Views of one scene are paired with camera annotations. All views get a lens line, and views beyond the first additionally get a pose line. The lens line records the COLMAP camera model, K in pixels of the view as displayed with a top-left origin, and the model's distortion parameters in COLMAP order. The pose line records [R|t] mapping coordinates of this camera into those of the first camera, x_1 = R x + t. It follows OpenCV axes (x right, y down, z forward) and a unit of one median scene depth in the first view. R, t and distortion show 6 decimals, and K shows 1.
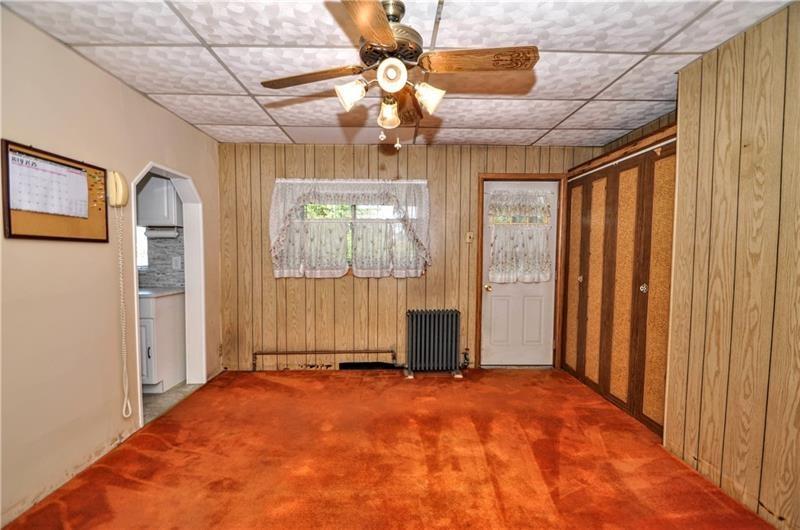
lens RADIAL K [[345.8, 0, 400.0], [0, 345.8, 265.0], [0, 0, 1]] dist [0.000972, -0.012952]
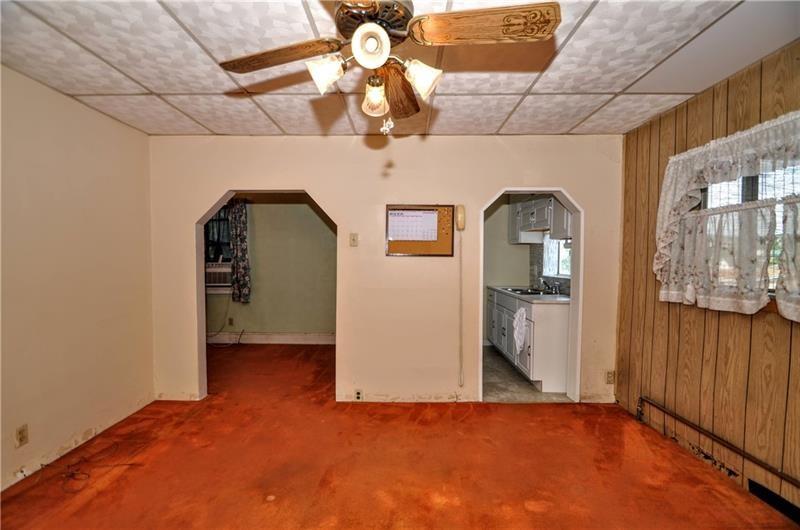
lens RADIAL K [[345.8, 0, 400.0], [0, 345.8, 265.0], [0, 0, 1]] dist [0.000972, -0.012952]
pose [[-0.033639, 0.011393, -0.999369, 0.388126], [-0.039589, 0.999135, 0.012723, -0.025629], [0.998650, 0.039992, -0.033159, 0.542718]]
